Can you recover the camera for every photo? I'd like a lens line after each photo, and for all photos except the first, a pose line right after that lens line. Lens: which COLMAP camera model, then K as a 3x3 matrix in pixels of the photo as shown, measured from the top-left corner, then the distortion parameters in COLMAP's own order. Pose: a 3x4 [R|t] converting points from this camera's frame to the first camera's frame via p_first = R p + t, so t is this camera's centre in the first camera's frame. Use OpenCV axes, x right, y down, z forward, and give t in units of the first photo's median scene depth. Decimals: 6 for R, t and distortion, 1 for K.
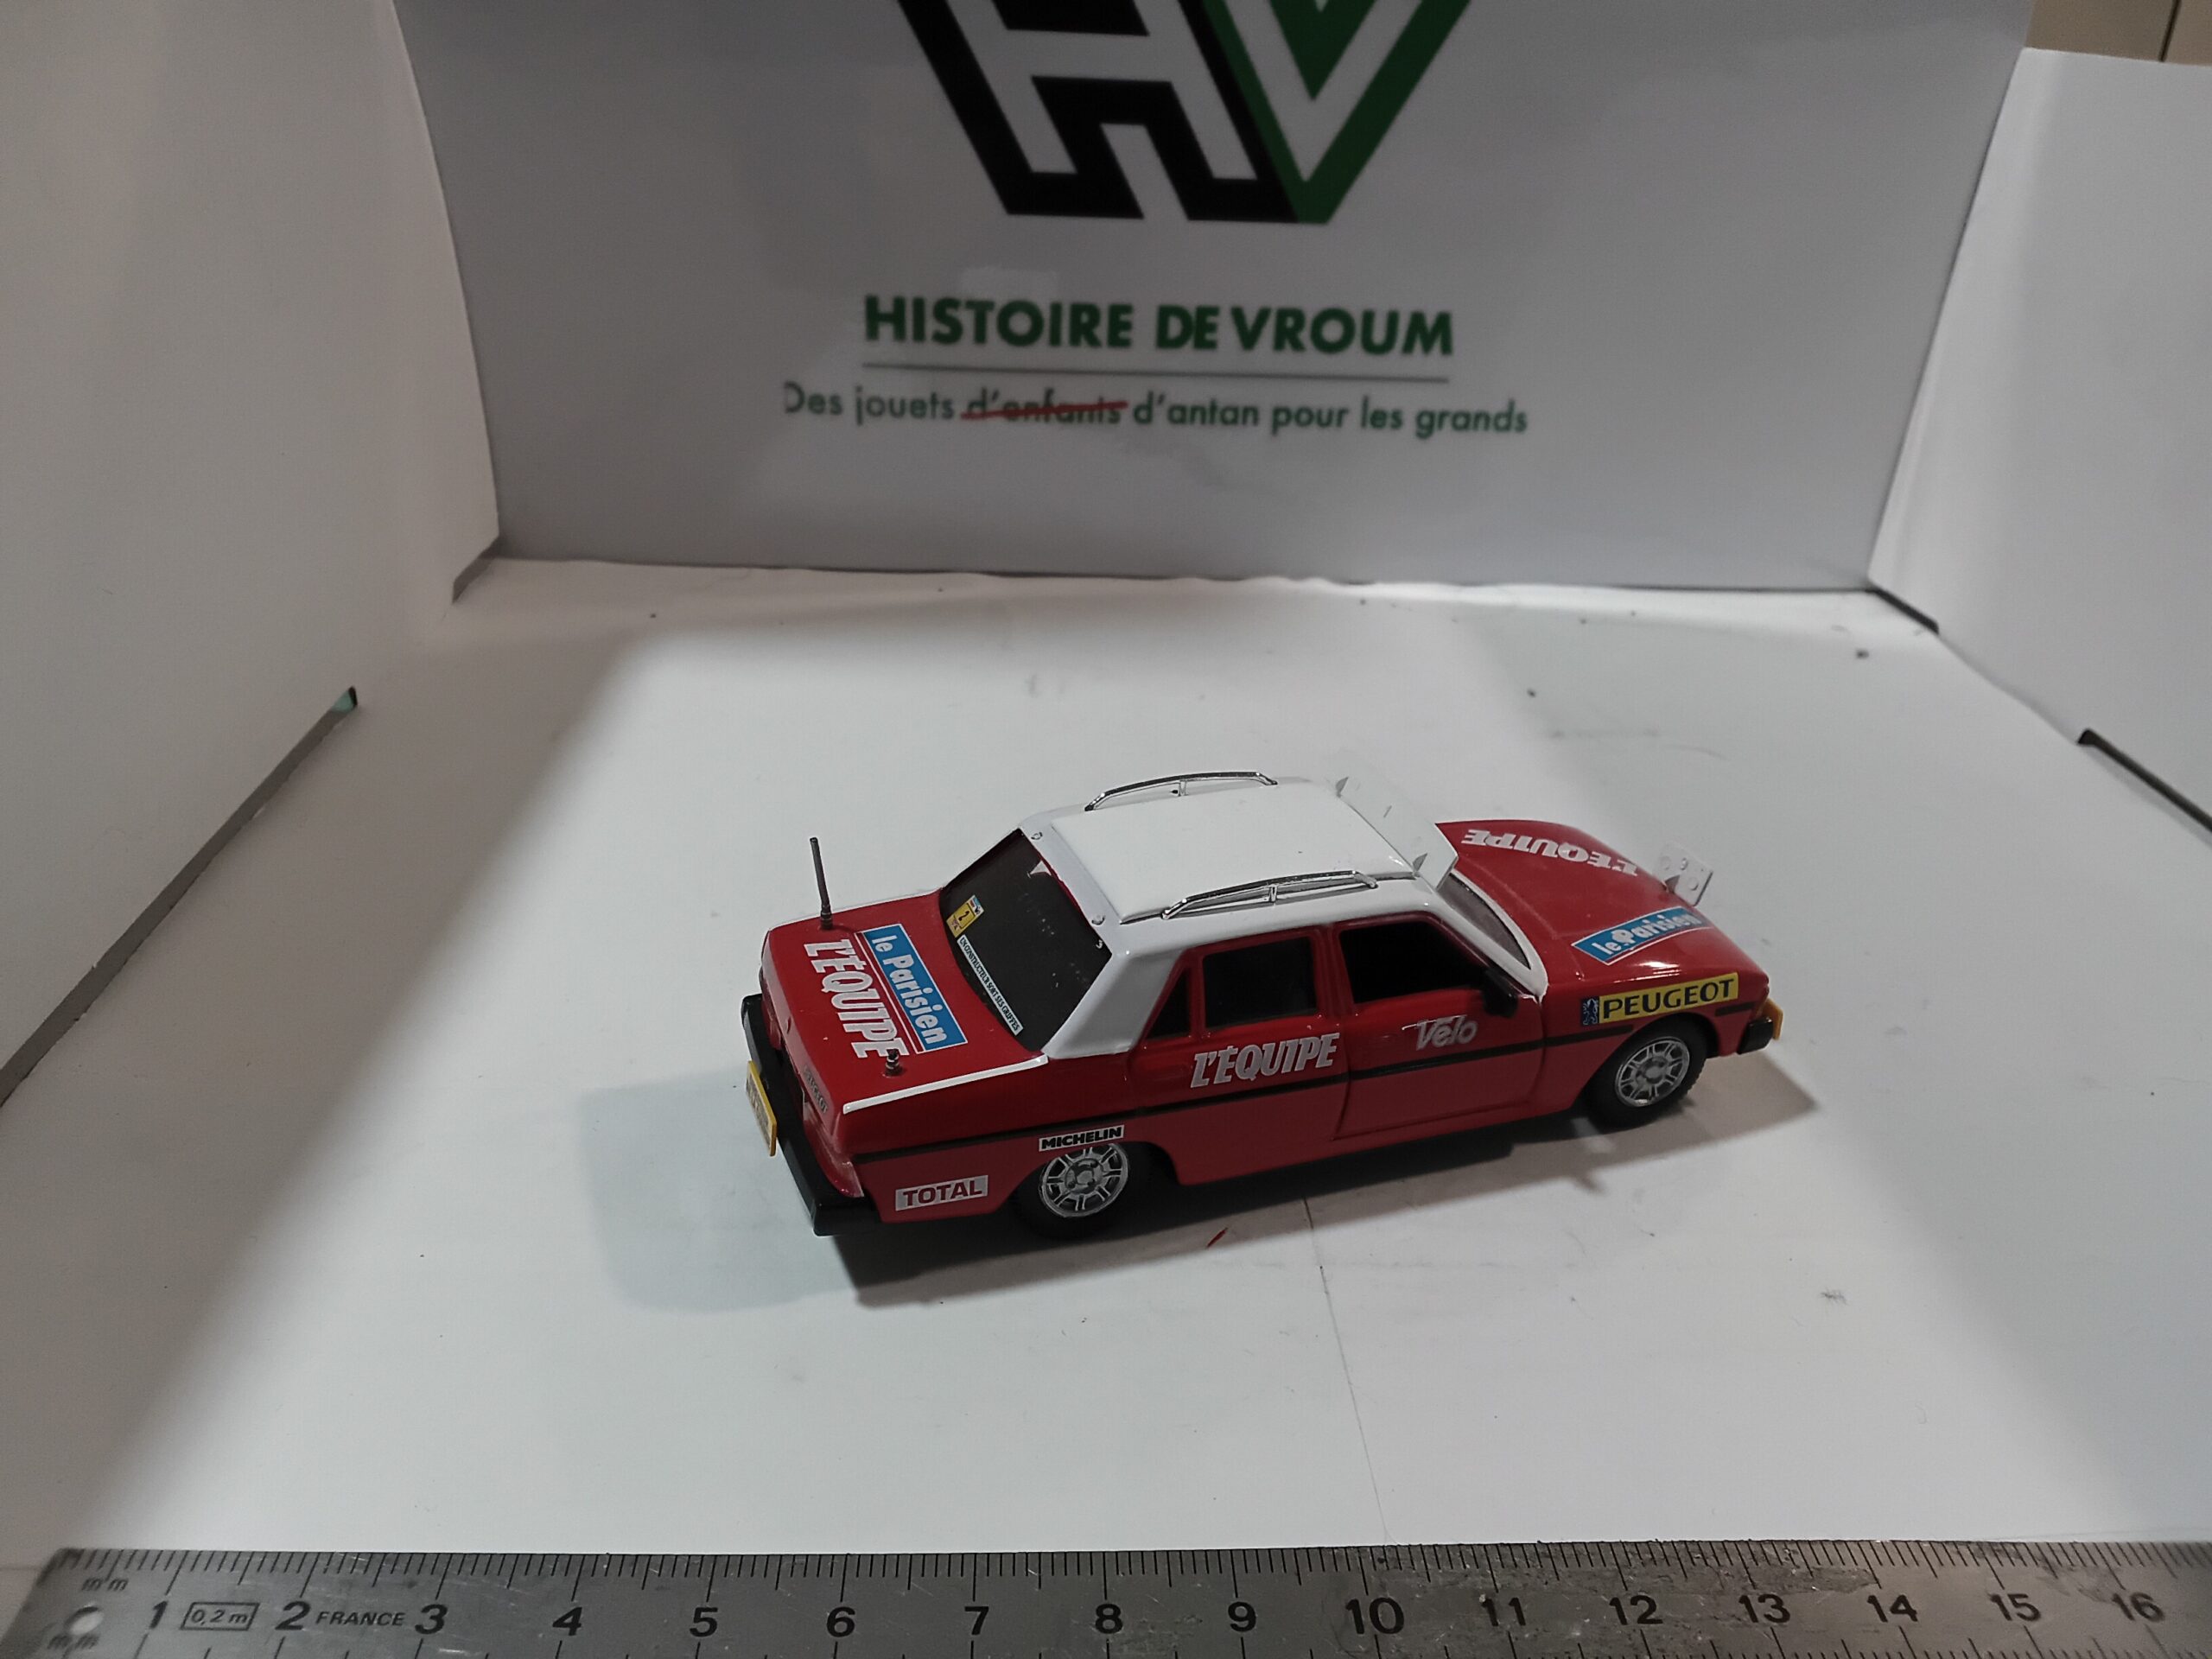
lens RADIAL K [[1773.1, 0, 1106.0], [0, 1773.1, 829.5], [0, 0, 1]] dist [0.088869, -0.173164]
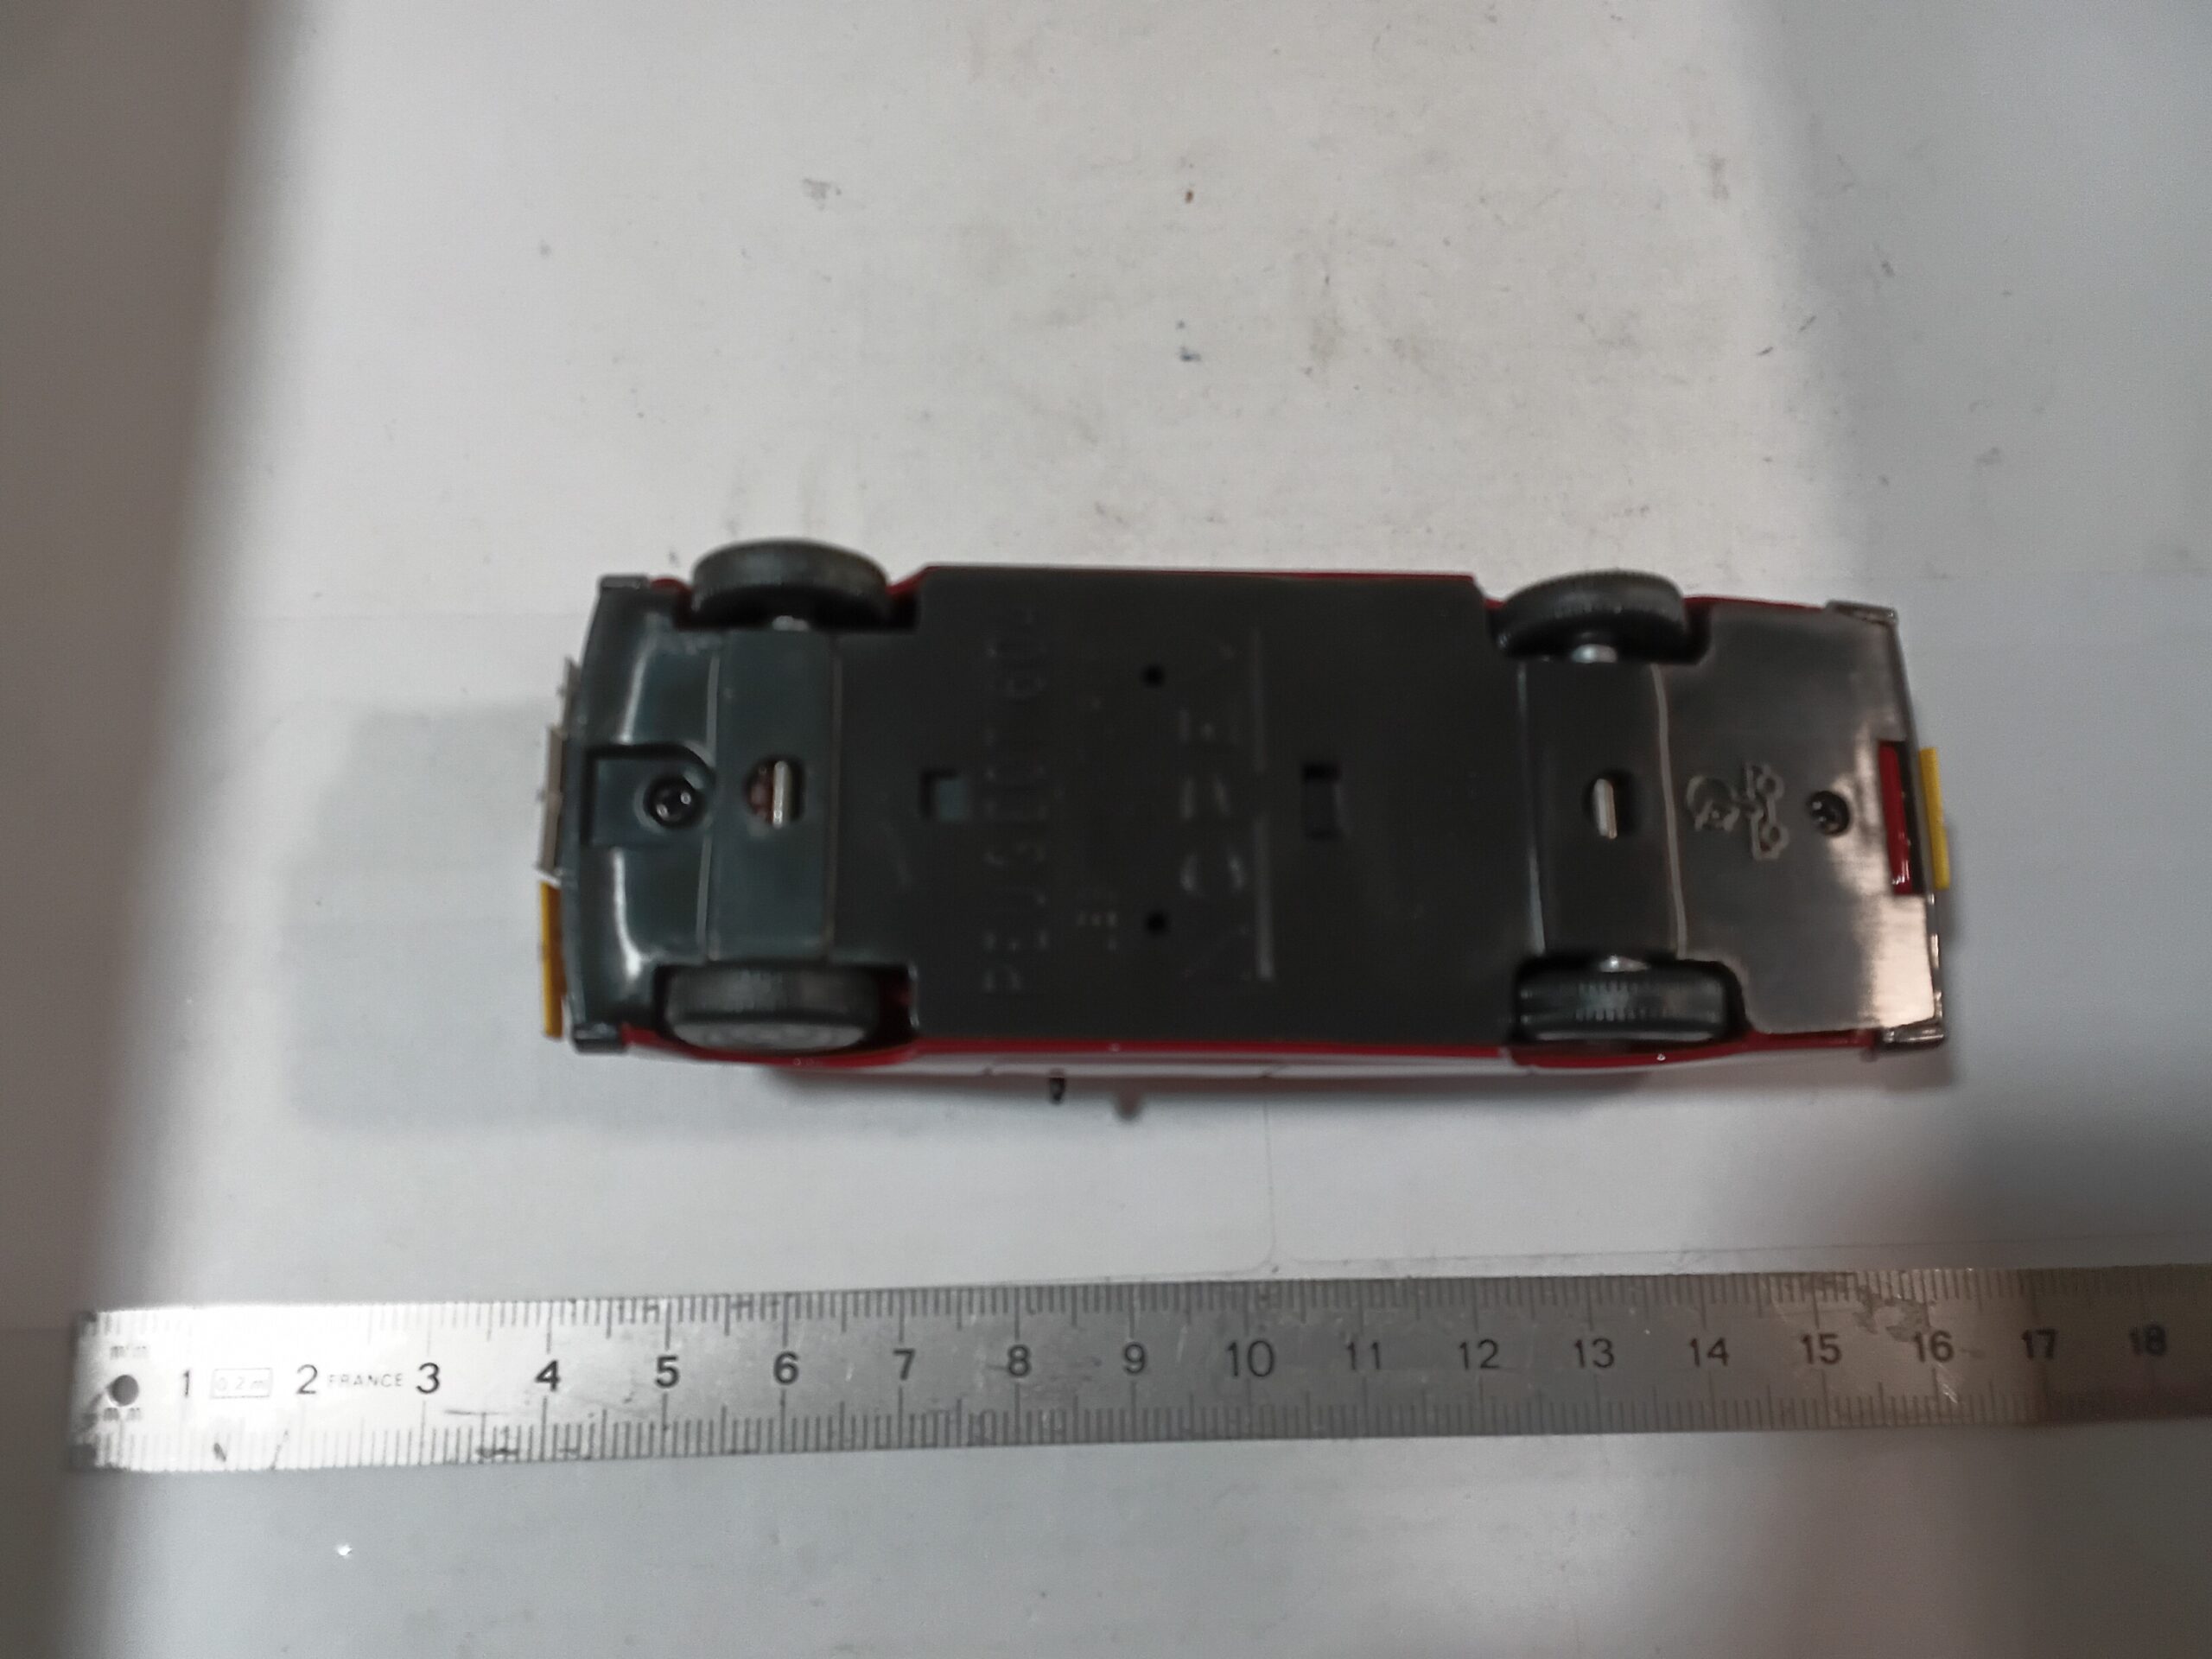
lens RADIAL K [[1773.1, 0, 1106.0], [0, 1773.1, 829.5], [0, 0, 1]] dist [0.088869, -0.173164]
pose [[0.999830, 0.018200, -0.003082, 0.027073], [-0.009600, 0.655288, 0.755318, -0.321329], [0.015766, -0.755160, 0.655351, 0.250295]]
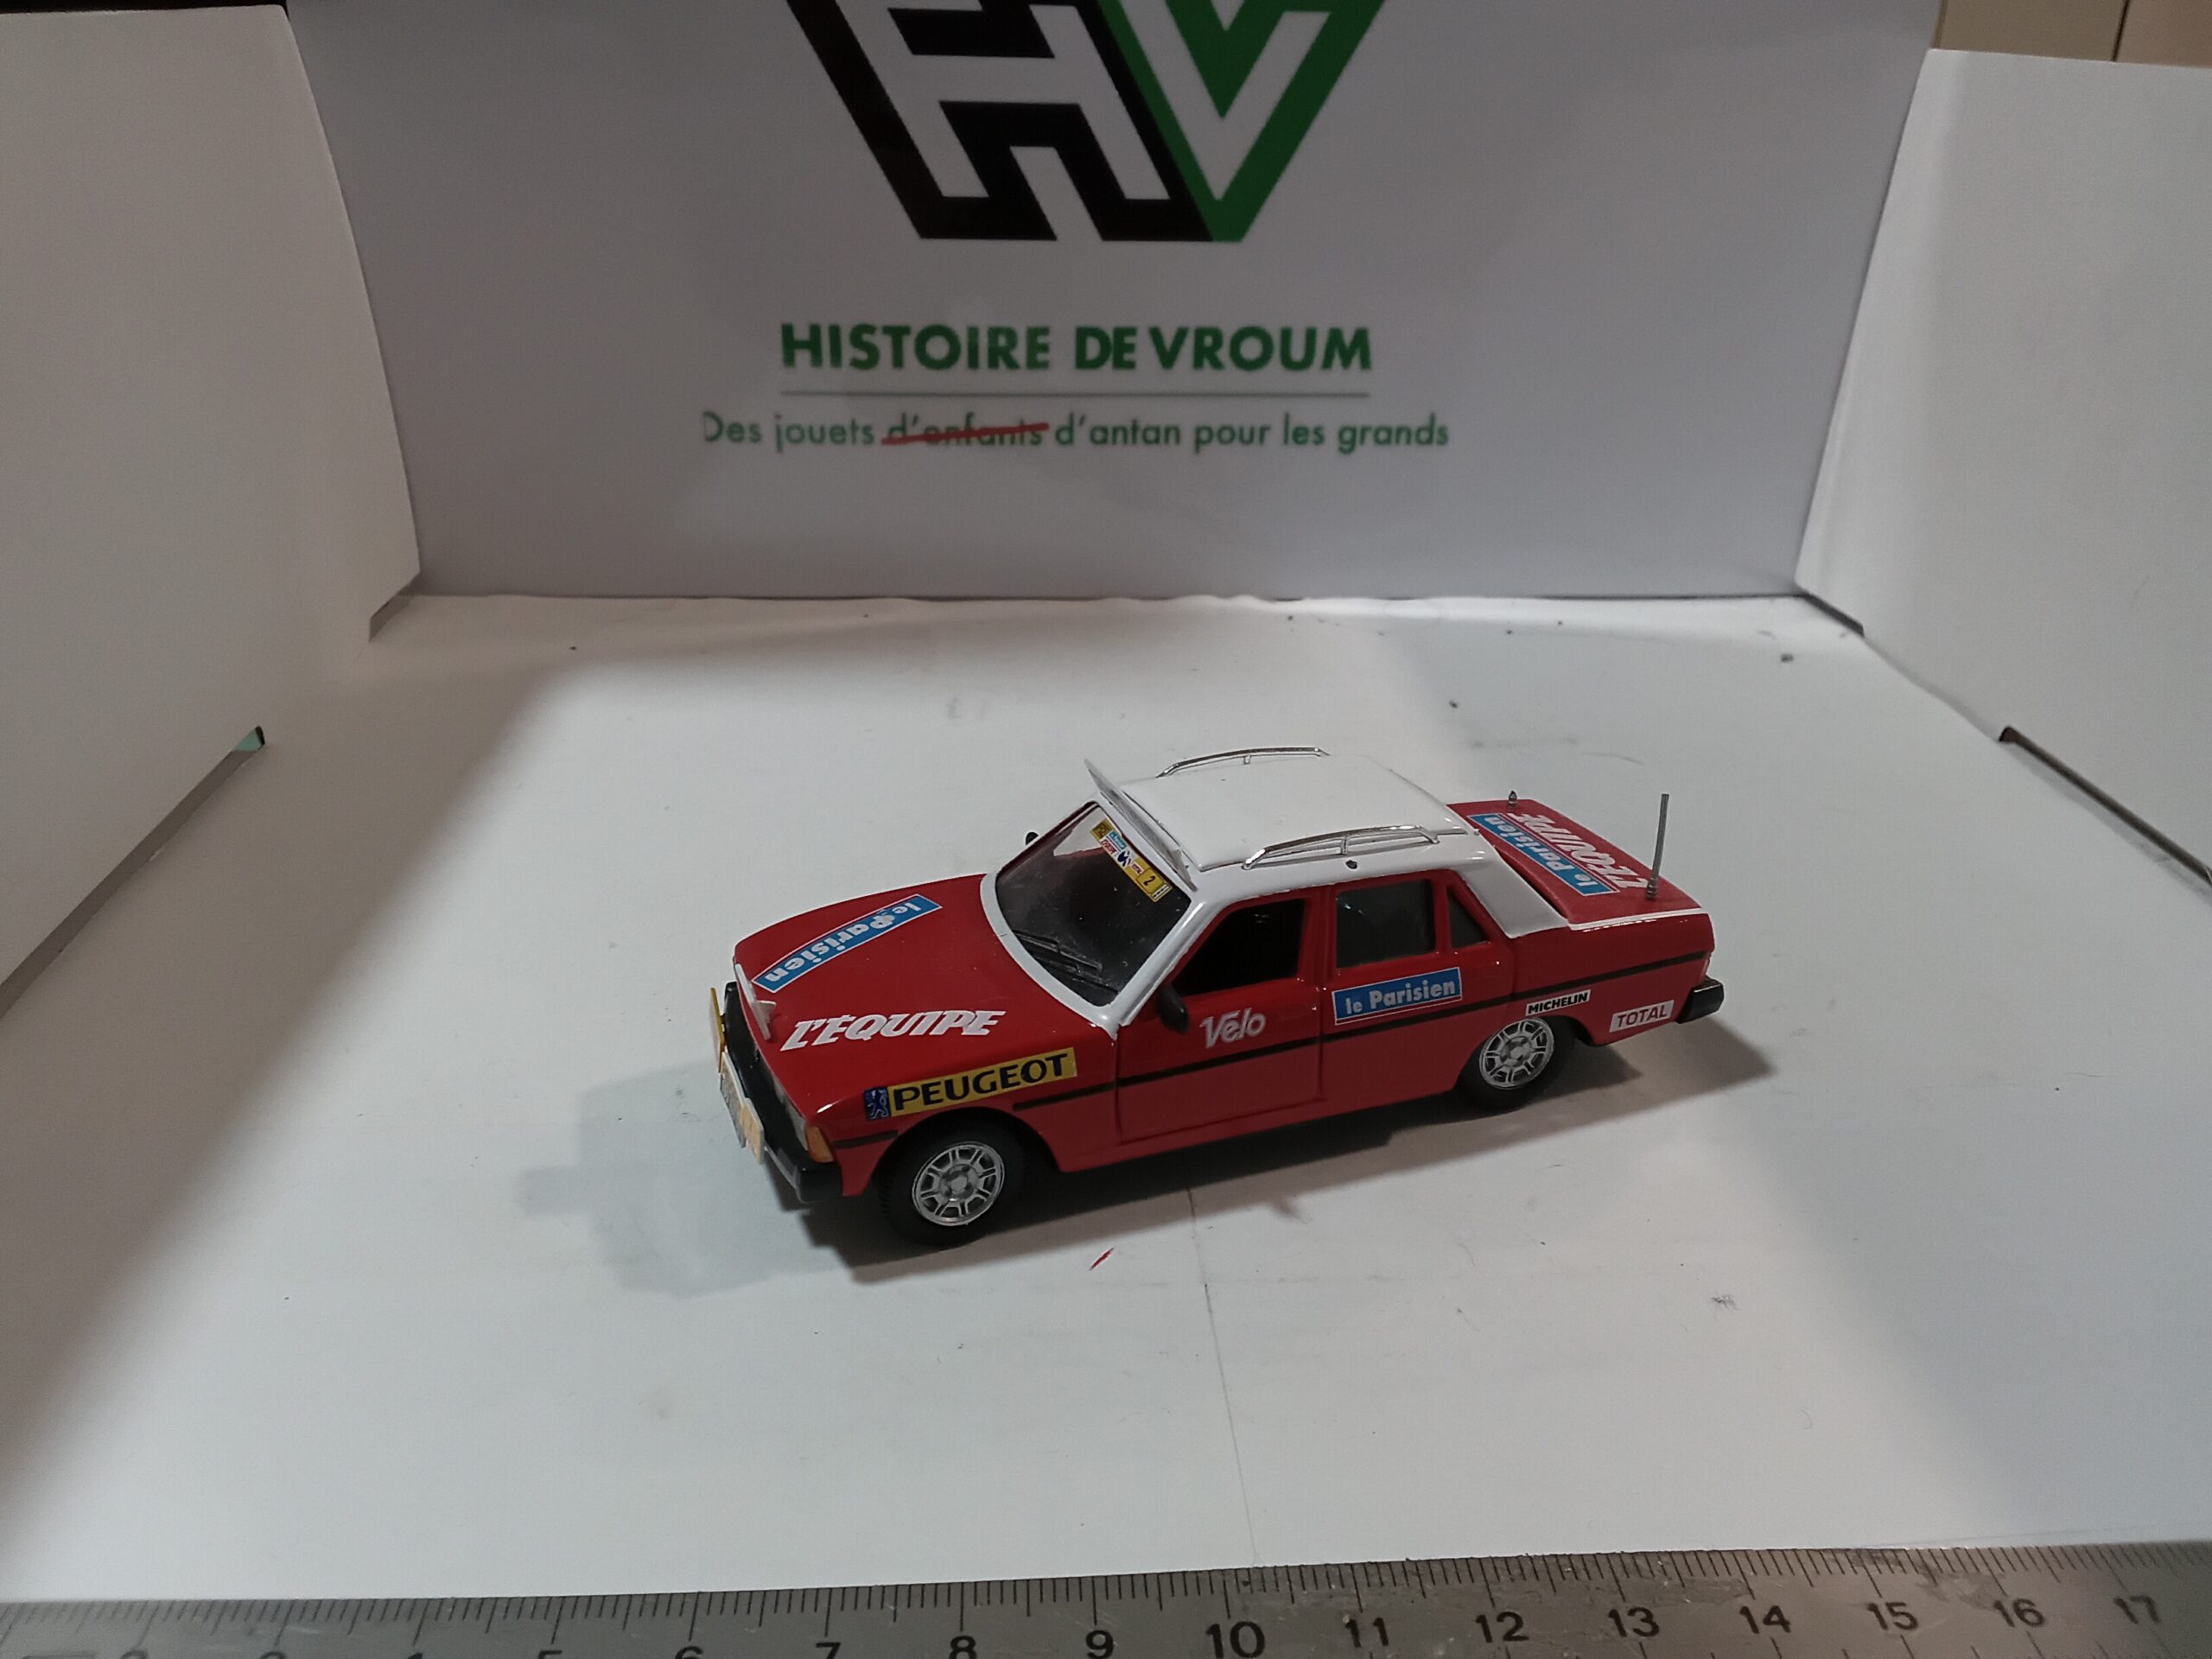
lens RADIAL K [[1773.1, 0, 1106.0], [0, 1773.1, 829.5], [0, 0, 1]] dist [0.088869, -0.173164]
pose [[0.999673, -0.024616, 0.006923, 0.041353], [0.024719, 0.999580, -0.015158, 0.004252], [-0.006547, 0.015324, 0.999861, 0.006677]]
